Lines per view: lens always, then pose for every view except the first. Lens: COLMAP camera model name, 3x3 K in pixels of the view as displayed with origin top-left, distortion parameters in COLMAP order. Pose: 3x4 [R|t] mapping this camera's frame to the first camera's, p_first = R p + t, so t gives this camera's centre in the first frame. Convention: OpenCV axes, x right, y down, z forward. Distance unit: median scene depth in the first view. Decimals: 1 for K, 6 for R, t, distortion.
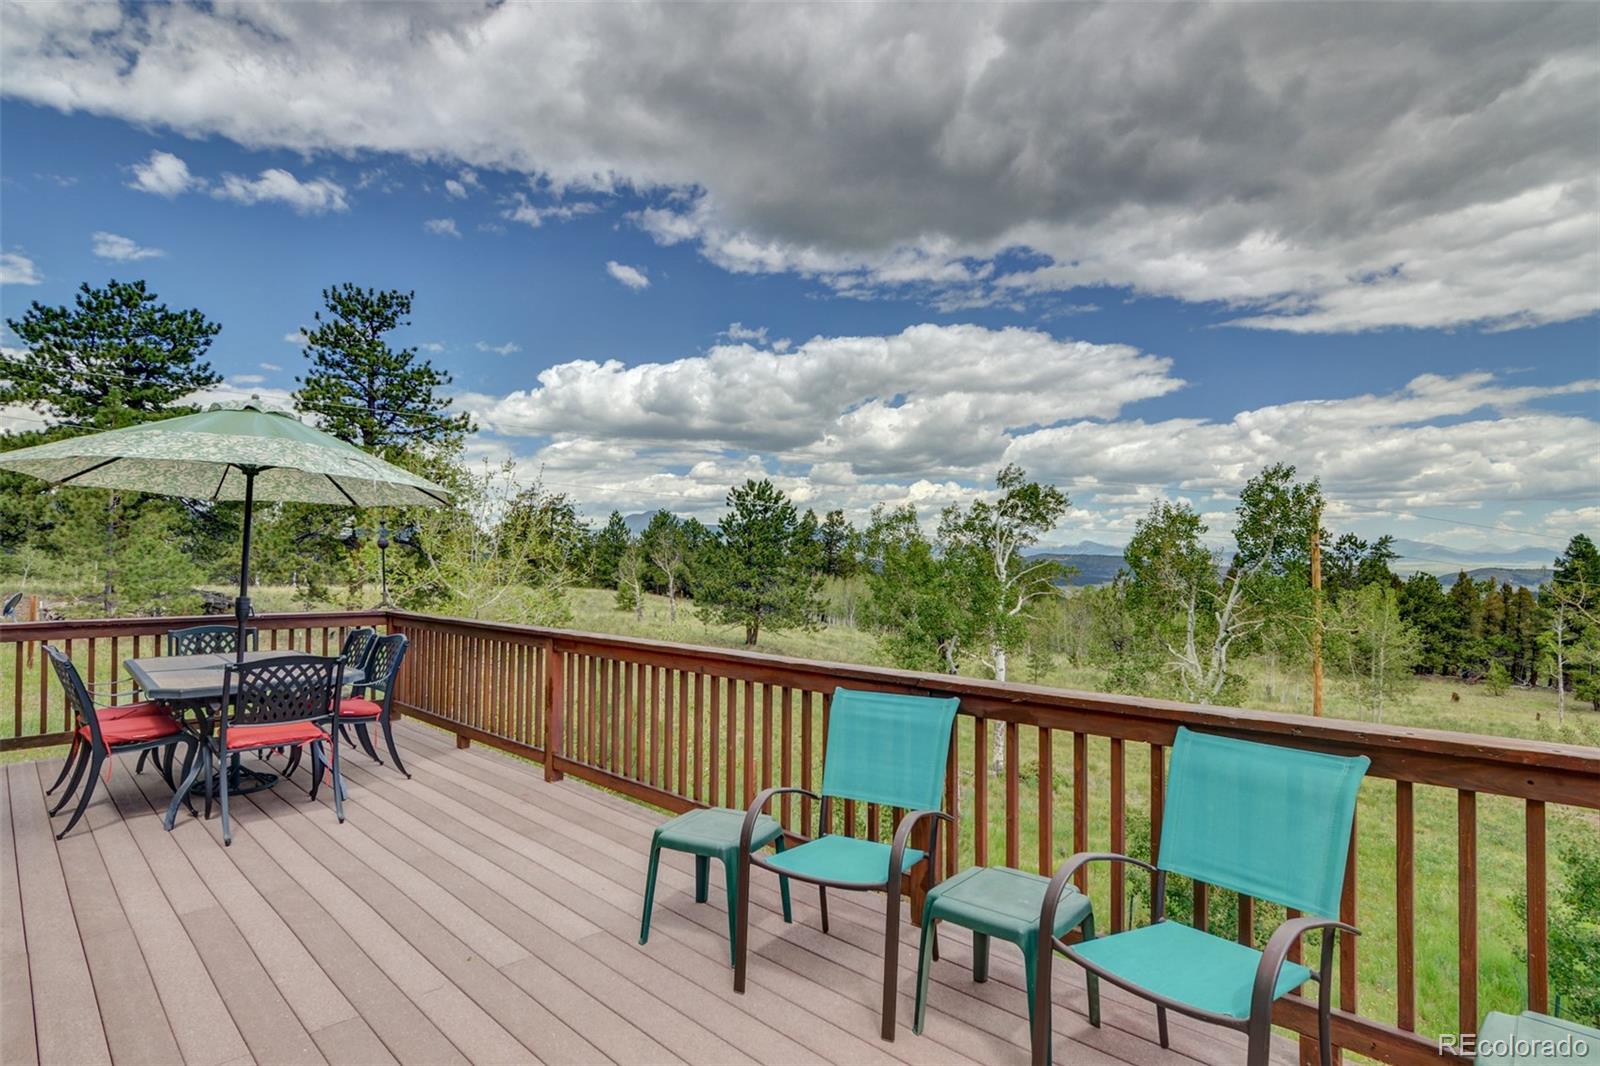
lens RADIAL K [[811.3, 0, 803.4], [0, 811.3, 537.5], [0, 0, 1]] dist [-0.016717, 0.000533]
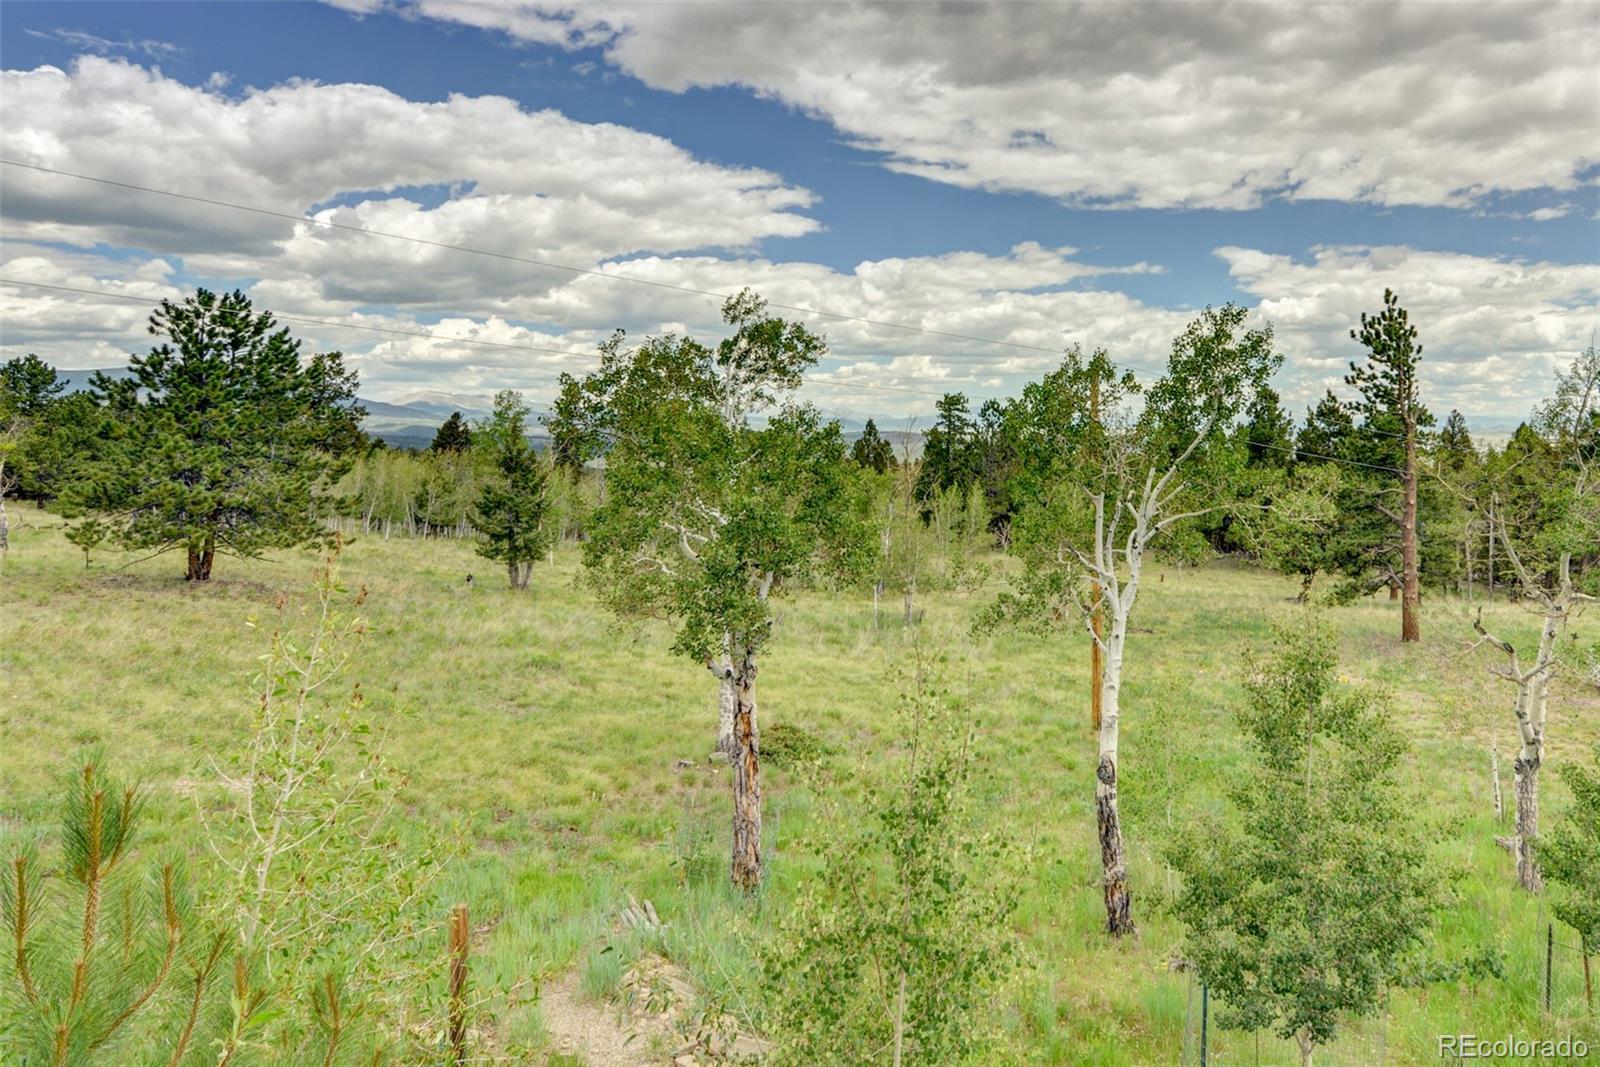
lens RADIAL K [[811.3, 0, 734.0], [0, 811.3, 408.4], [0, 0, 1]] dist [-0.016717, 0.000533]
pose [[0.793186, 0.004975, 0.608960, -0.113797], [-0.012037, 0.999899, 0.007510, 0.003119], [-0.608861, -0.013287, 0.793166, 0.332567]]
